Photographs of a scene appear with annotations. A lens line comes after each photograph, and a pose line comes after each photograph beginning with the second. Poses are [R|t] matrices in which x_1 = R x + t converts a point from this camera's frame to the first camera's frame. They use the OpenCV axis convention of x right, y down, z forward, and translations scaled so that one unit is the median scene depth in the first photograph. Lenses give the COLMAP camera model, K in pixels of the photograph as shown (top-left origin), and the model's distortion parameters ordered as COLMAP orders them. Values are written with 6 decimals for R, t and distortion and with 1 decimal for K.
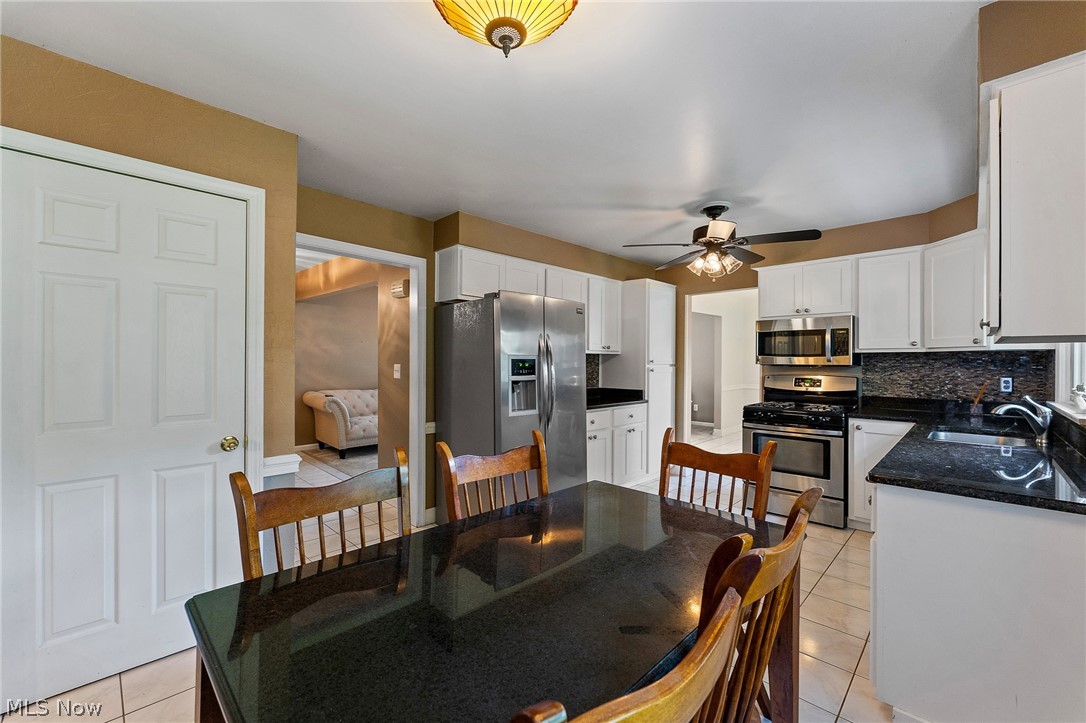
lens RADIAL K [[436.6, 0, 551.0], [0, 436.6, 362.8], [0, 0, 1]] dist [-0.004997, -0.000174]
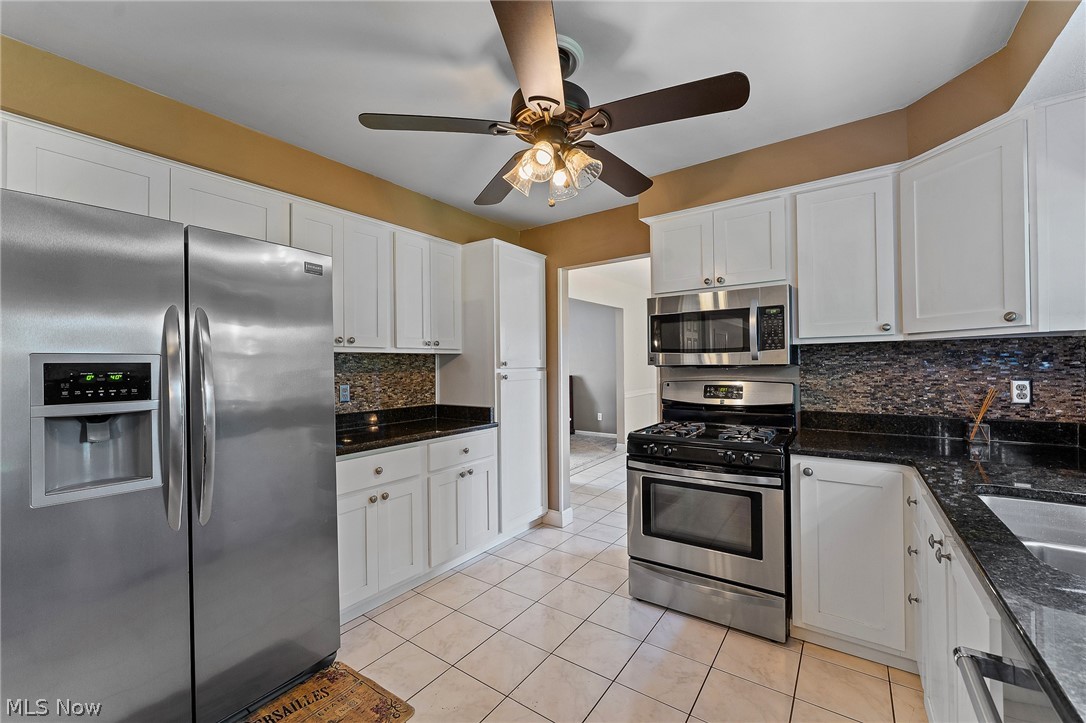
lens RADIAL K [[436.6, 0, 551.0], [0, 436.6, 362.8], [0, 0, 1]] dist [-0.004997, -0.000174]
pose [[0.985942, -0.016125, 0.166311, 0.247826], [0.017498, 0.999824, -0.006793, 0.001403], [-0.166172, 0.009607, 0.986050, 0.434523]]
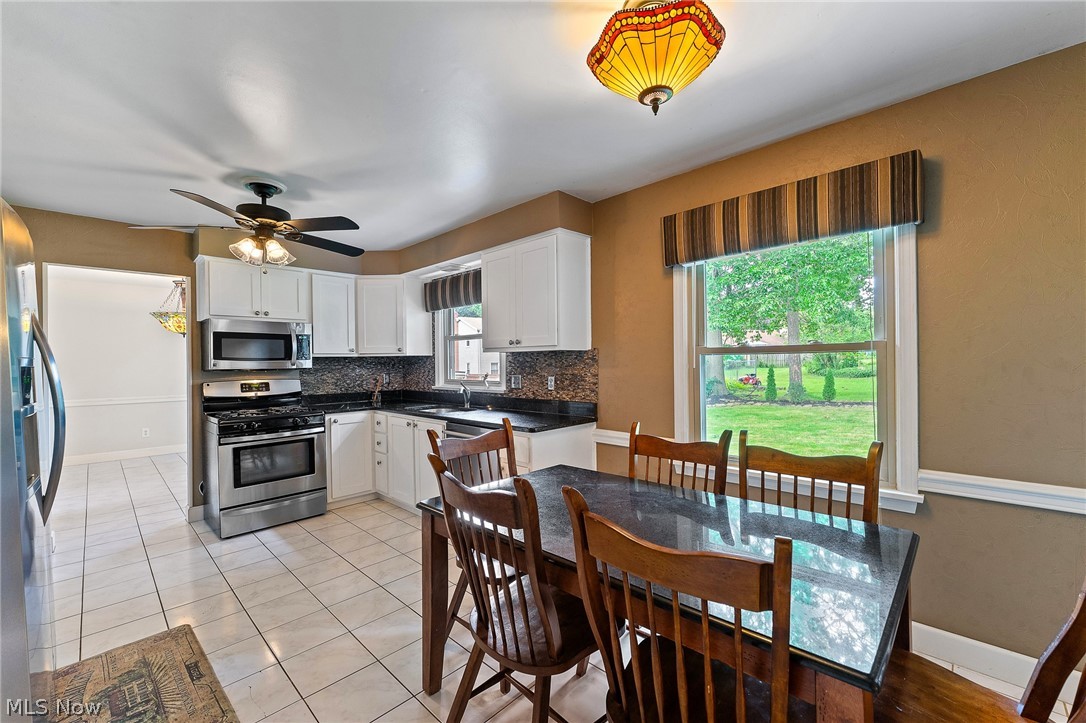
lens RADIAL K [[436.4, 0, 538.8], [0, 436.4, 364.3], [0, 0, 1]] dist [0.000304, 0.000097]
pose [[-0.003216, -0.007847, 0.999964, -0.413929], [0.018620, 0.999795, 0.007905, -0.001707], [-0.999821, 0.018645, -0.003070, 0.411075]]
